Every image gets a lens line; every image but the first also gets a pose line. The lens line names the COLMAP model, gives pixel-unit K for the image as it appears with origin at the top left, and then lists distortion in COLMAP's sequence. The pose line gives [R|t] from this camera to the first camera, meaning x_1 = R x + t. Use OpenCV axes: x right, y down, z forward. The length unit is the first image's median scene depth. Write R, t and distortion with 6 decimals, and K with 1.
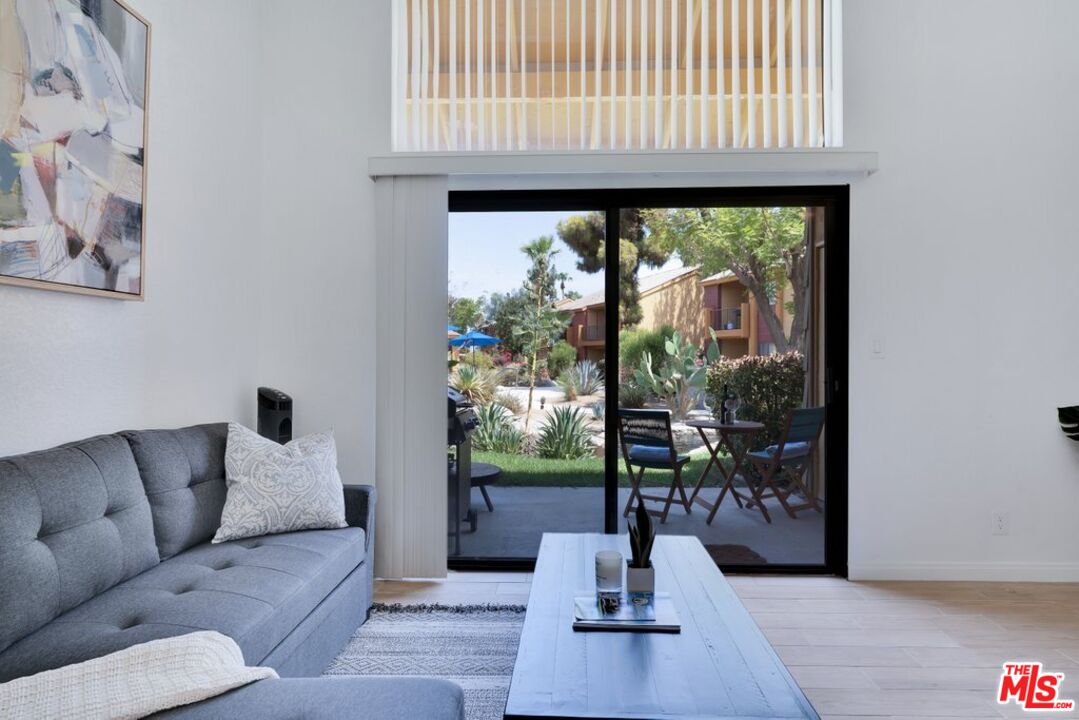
lens RADIAL K [[596.9, 0, 558.8], [0, 596.9, 361.2], [0, 0, 1]] dist [0.003721, 0.000756]
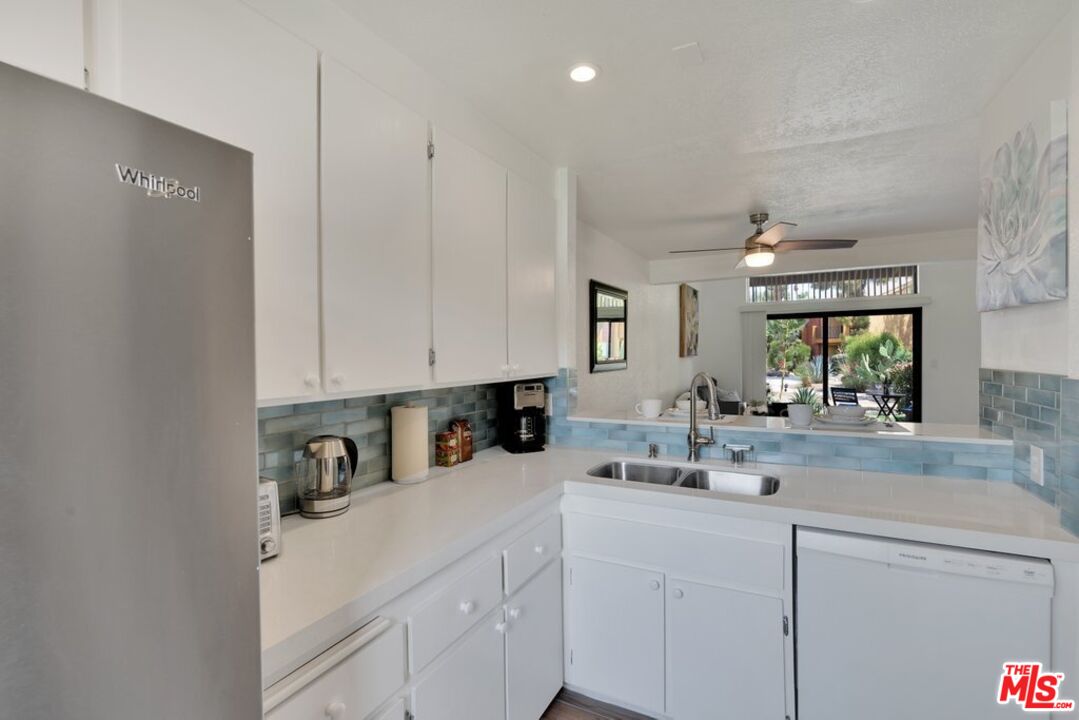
lens RADIAL K [[490.5, 0, 539.5], [0, 490.5, 360.0], [0, 0, 1]] dist [-0.002404, -0.000168]
pose [[0.889214, -0.007242, -0.457435, -0.015342], [0.012200, 0.999894, 0.007886, -0.020400], [0.457329, -0.012593, 0.889208, -0.448923]]
